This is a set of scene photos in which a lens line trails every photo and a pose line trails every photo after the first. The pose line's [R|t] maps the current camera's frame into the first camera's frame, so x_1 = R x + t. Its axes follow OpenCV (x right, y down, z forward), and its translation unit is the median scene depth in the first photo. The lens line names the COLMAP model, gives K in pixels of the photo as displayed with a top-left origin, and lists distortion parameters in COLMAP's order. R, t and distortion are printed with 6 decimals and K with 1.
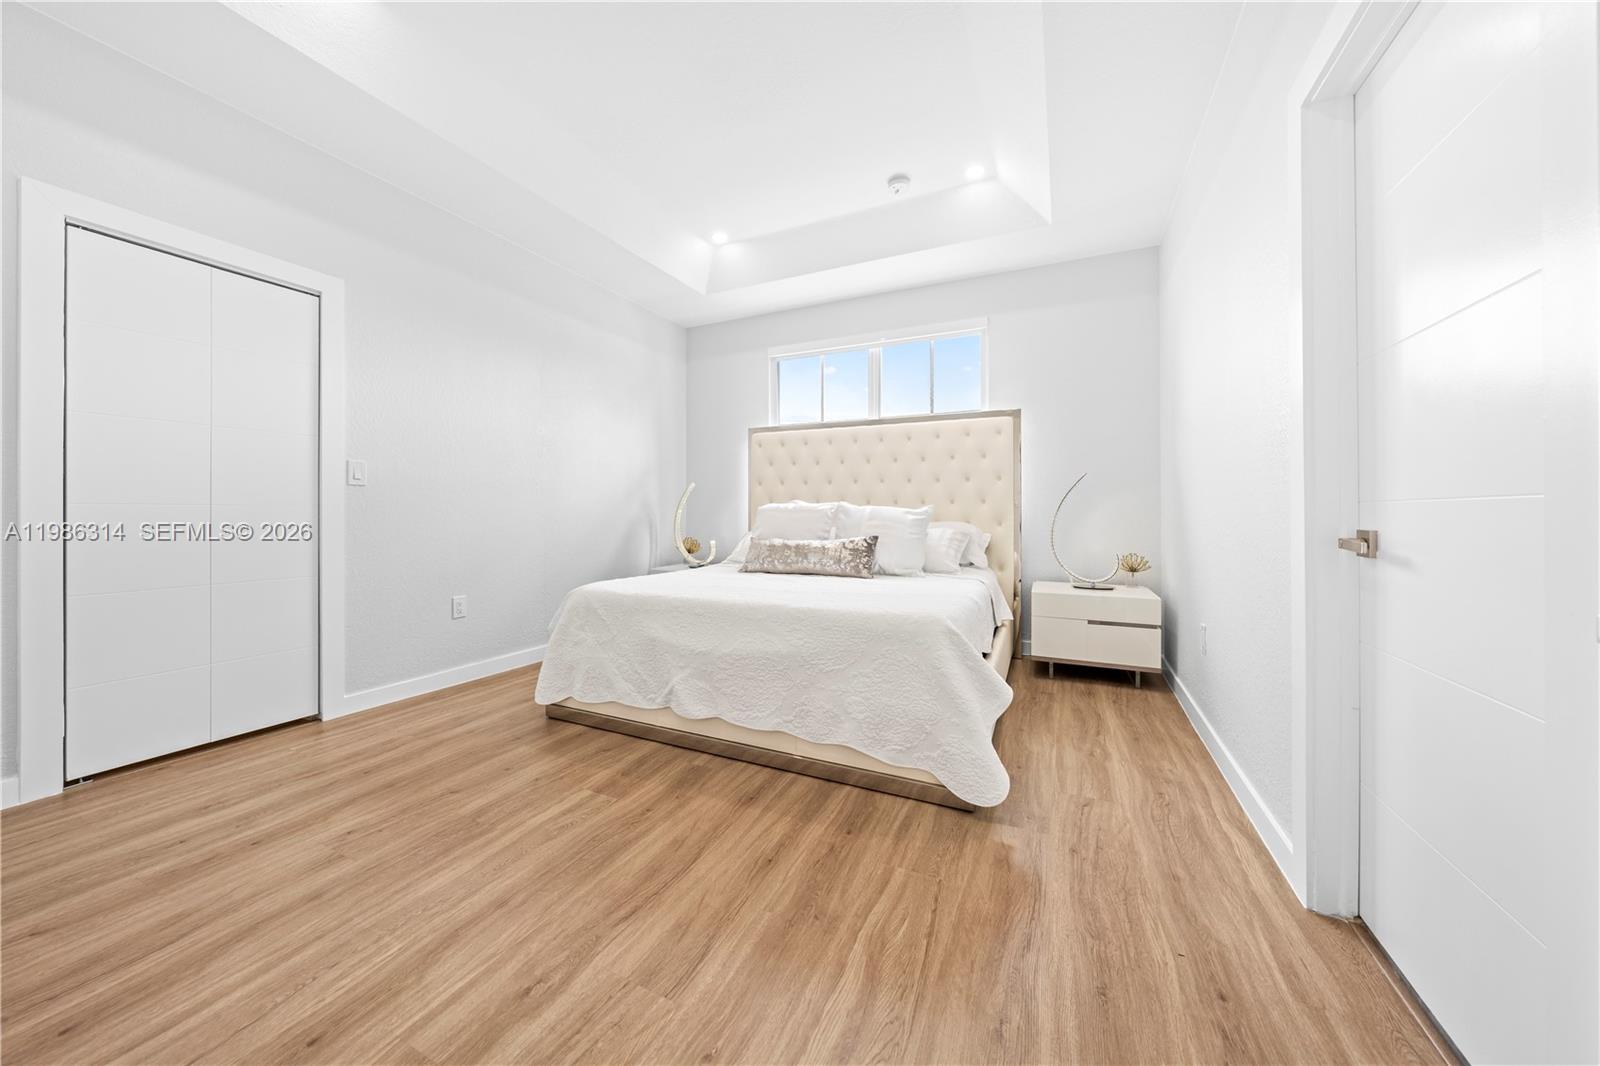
lens RADIAL K [[551.1, 0, 785.3], [0, 551.1, 517.1], [0, 0, 1]] dist [-0.003253, 0.000843]
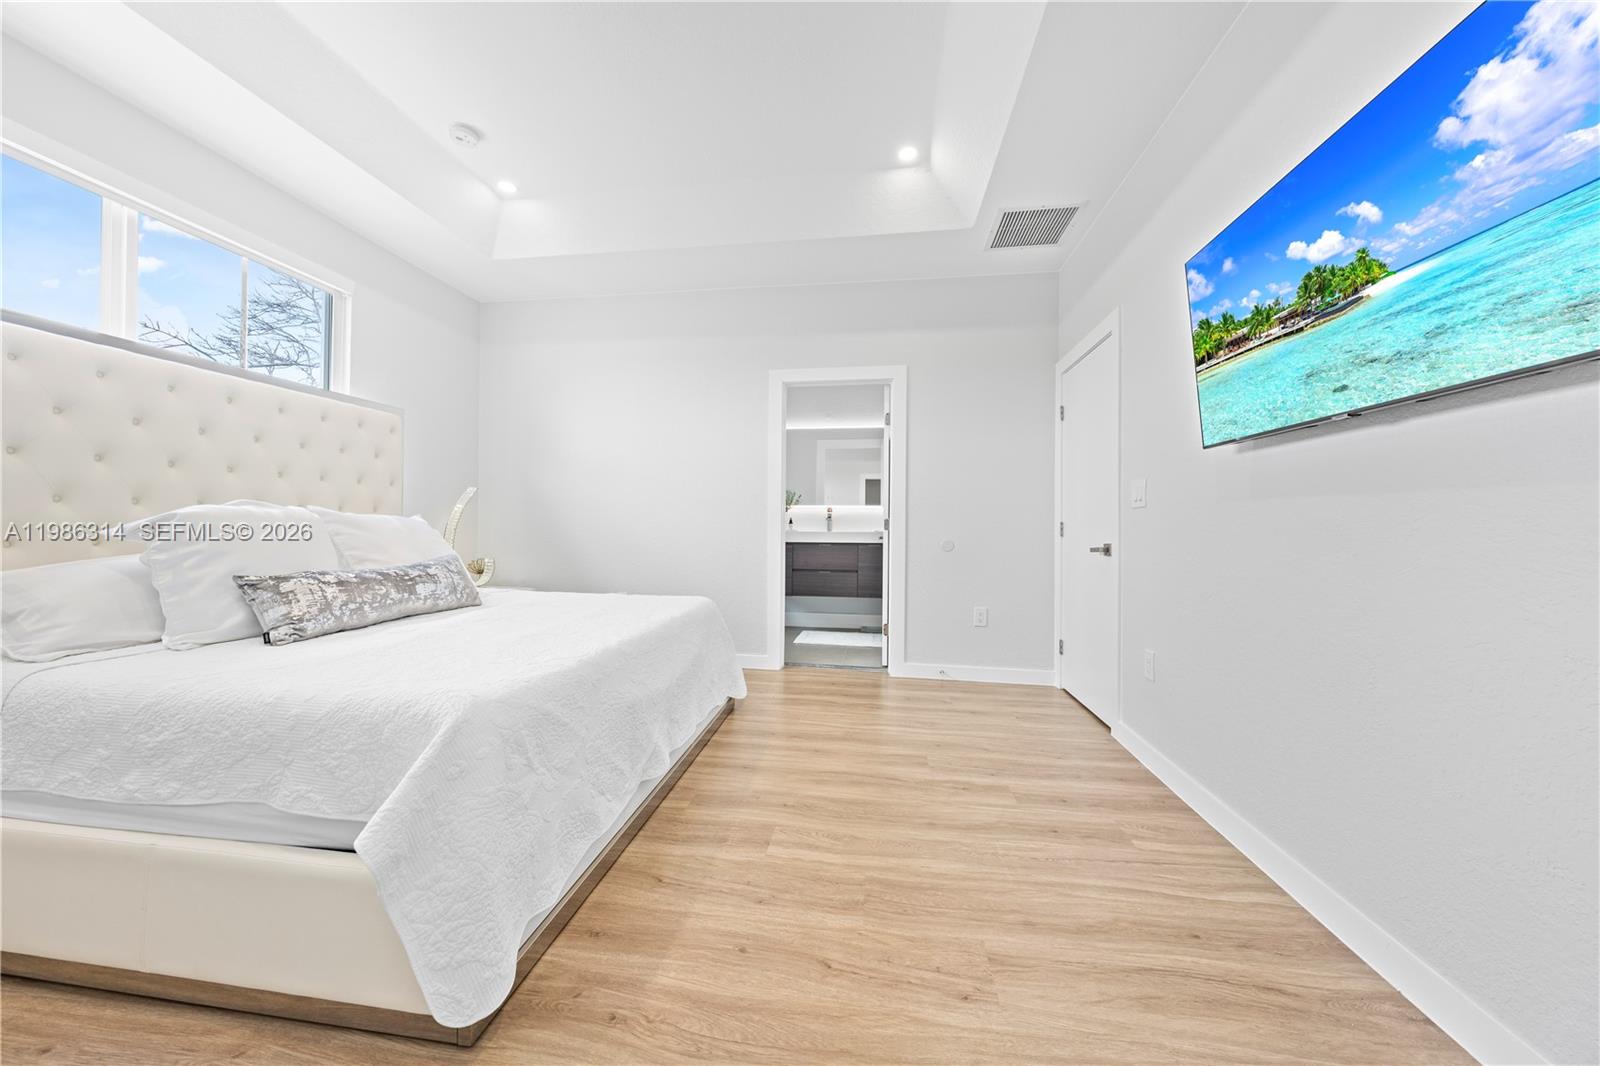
lens RADIAL K [[551.1, 0, 791.8], [0, 551.1, 527.4], [0, 0, 1]] dist [-0.003253, 0.000843]
pose [[-0.303796, -0.008173, 0.952702, -1.408351], [-0.006436, 0.999958, 0.006526, -0.025412], [-0.952715, -0.004149, -0.303836, 1.448444]]
